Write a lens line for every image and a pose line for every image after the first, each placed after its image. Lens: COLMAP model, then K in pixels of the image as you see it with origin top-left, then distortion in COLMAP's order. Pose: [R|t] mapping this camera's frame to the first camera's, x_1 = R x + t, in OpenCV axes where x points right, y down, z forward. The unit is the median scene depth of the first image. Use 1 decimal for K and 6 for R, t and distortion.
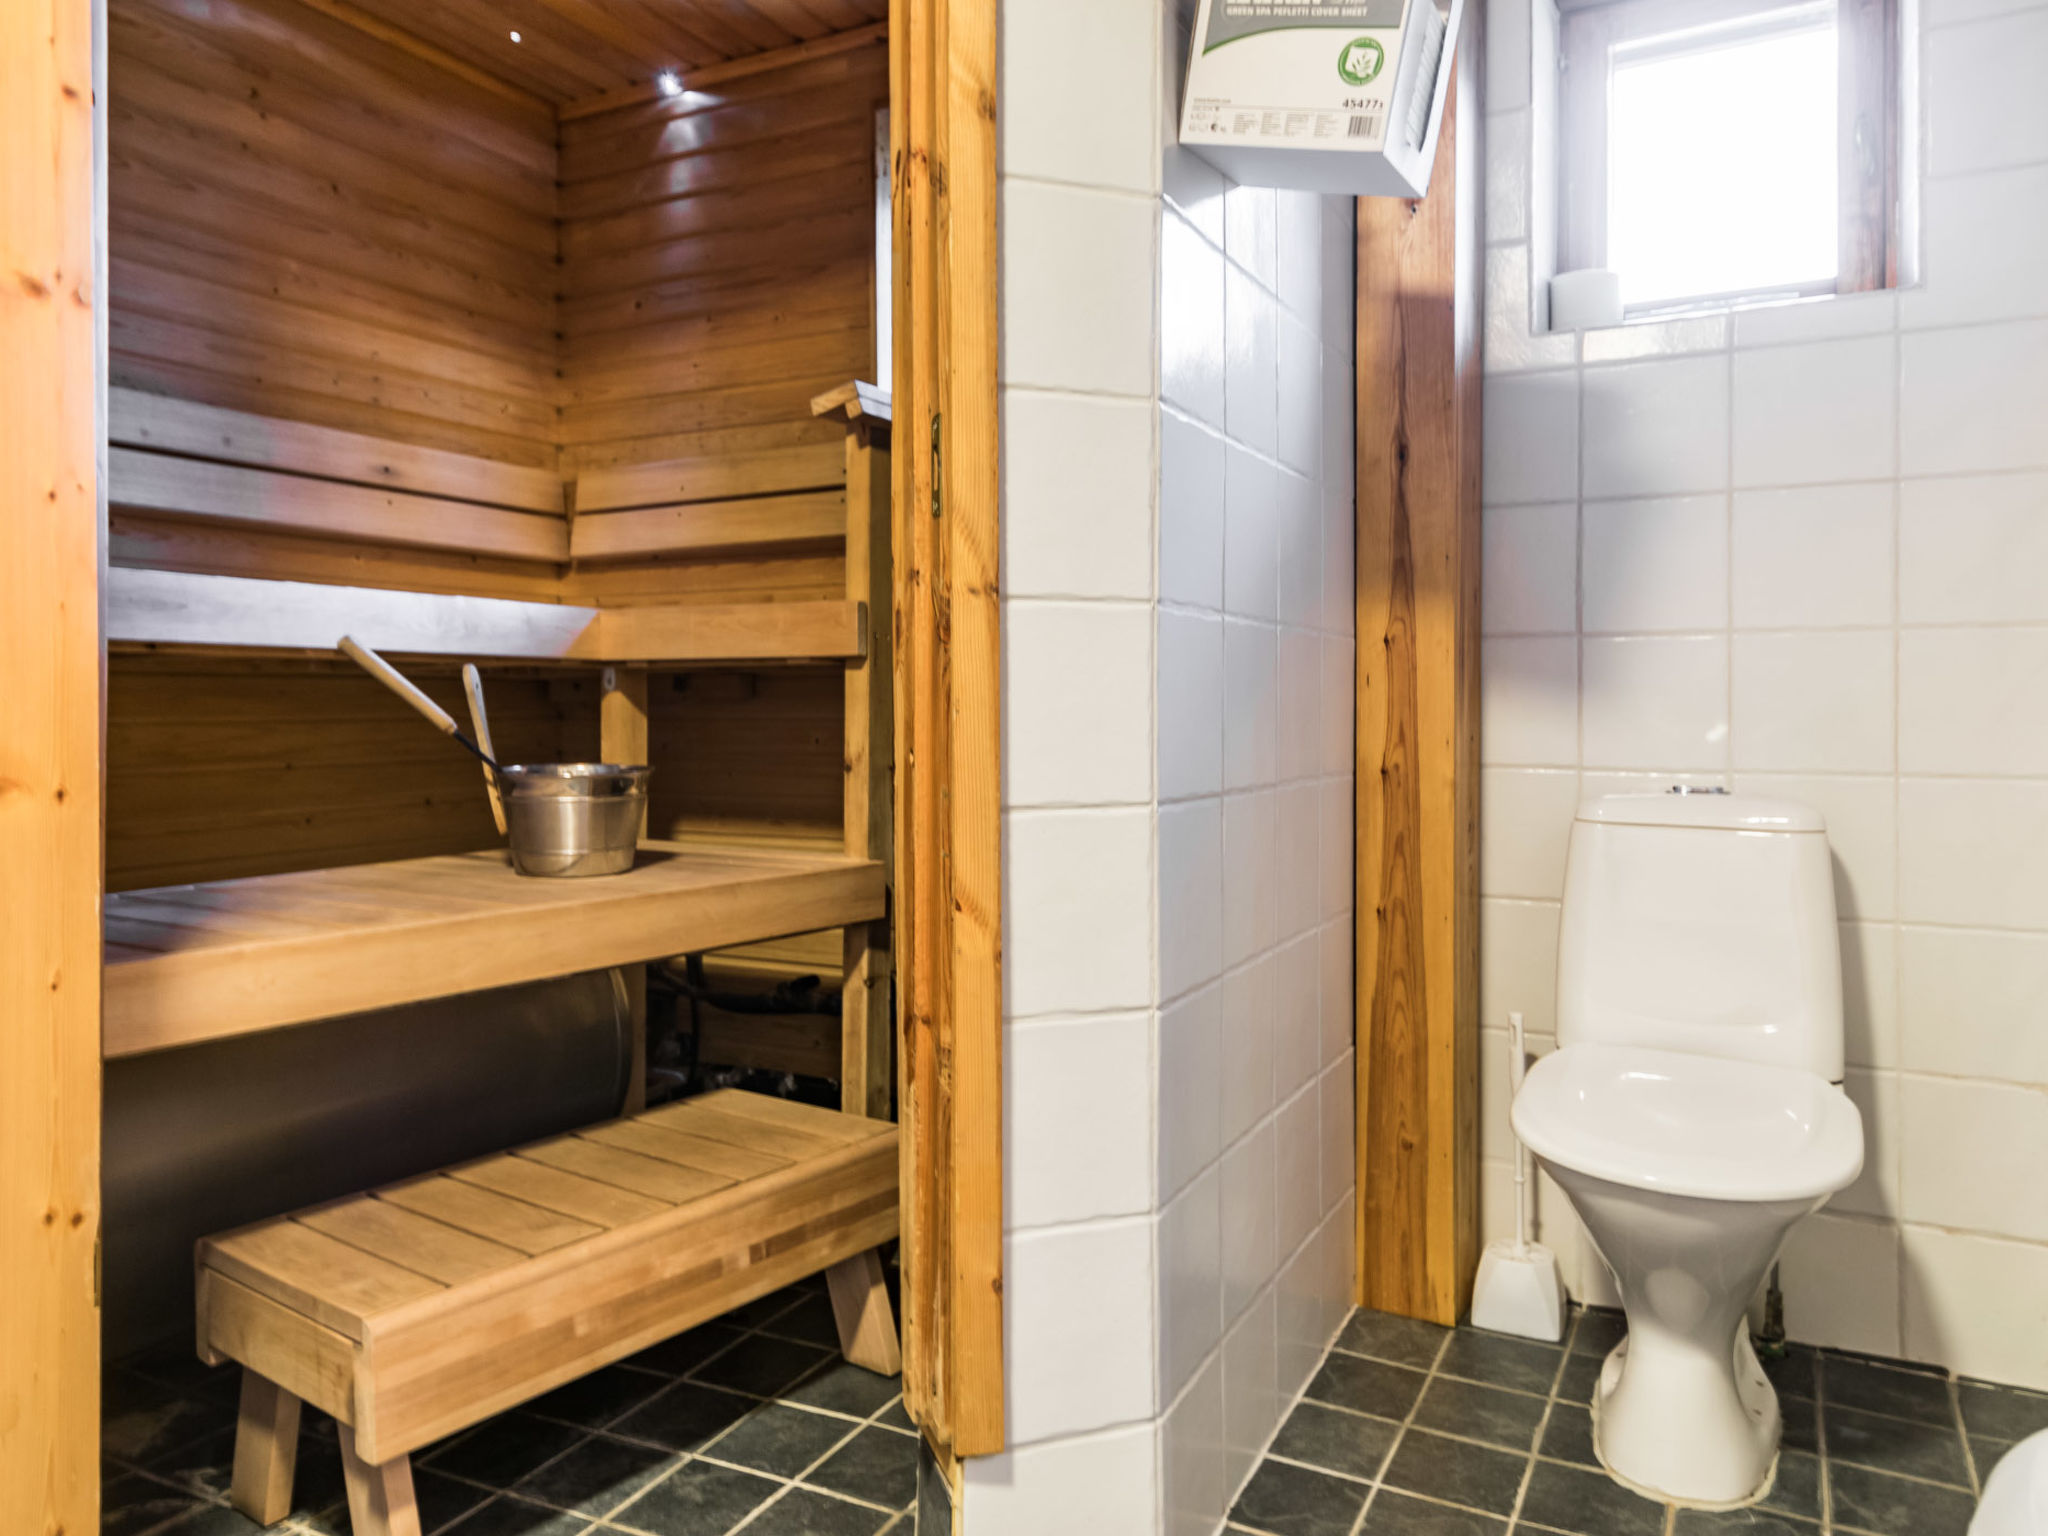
lens RADIAL K [[1427.8, 0, 1023.2], [0, 1427.8, 702.4], [0, 0, 1]] dist [0.012079, 0.000074]
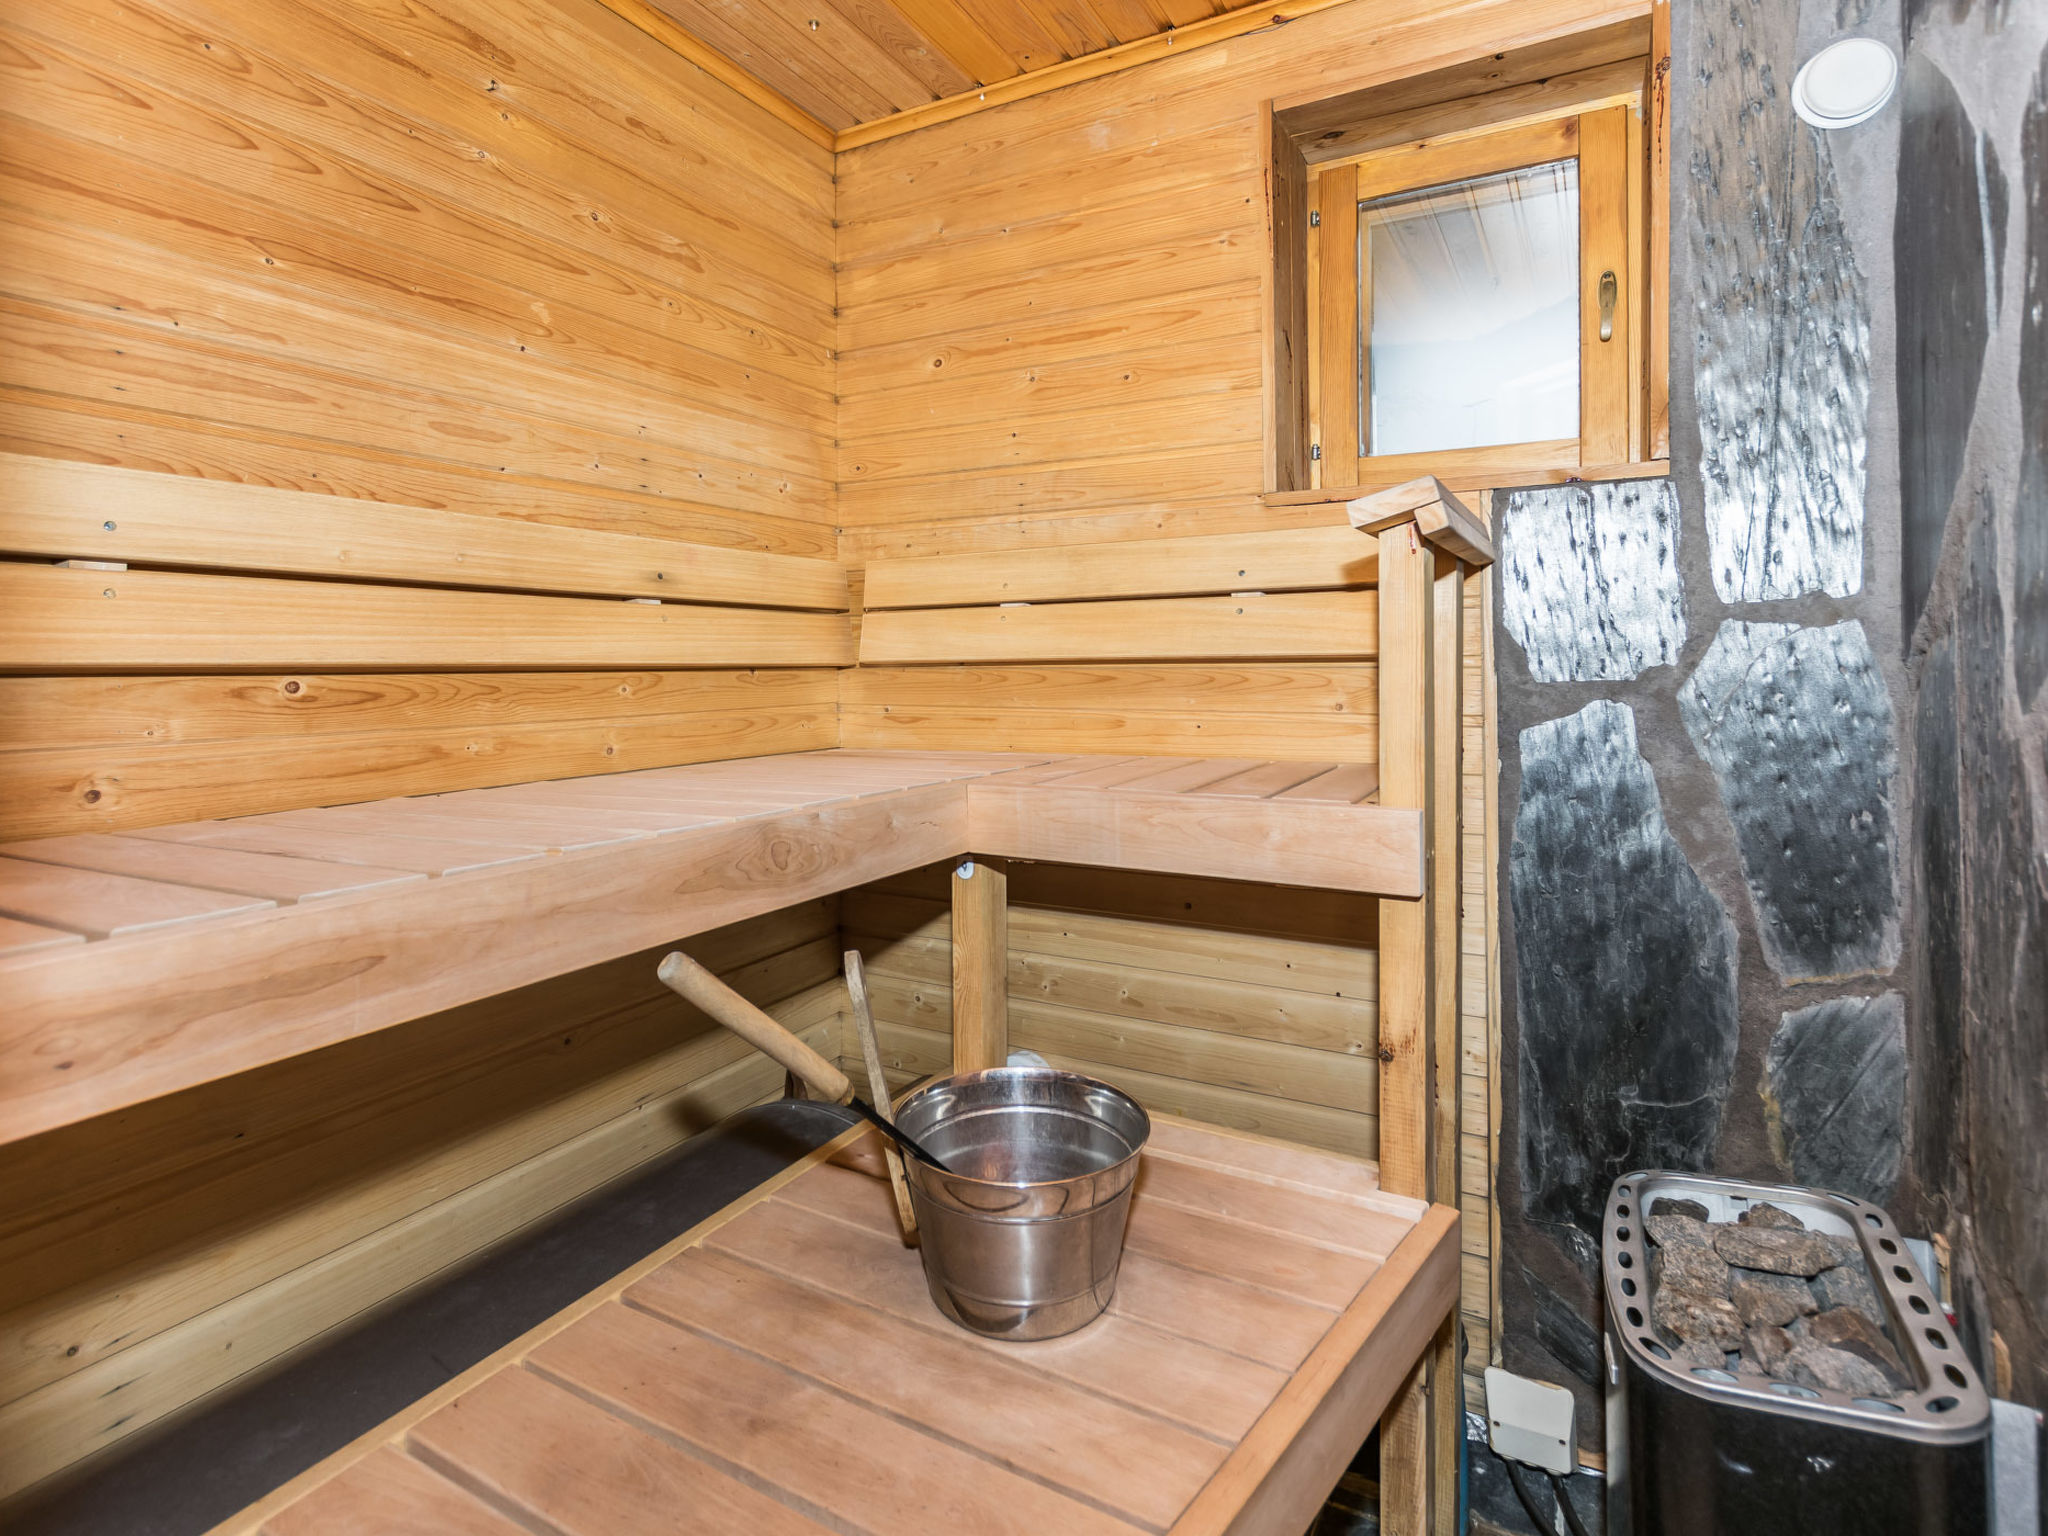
lens RADIAL K [[1064.7, 0, 1021.2], [0, 1064.7, 645.8], [0, 0, 1]] dist [0.003831, 0.000375]
pose [[0.999903, -0.004674, -0.013116, -0.220650], [0.004546, 0.999942, -0.009742, -0.108742], [0.013161, 0.009681, 0.999867, 0.389161]]
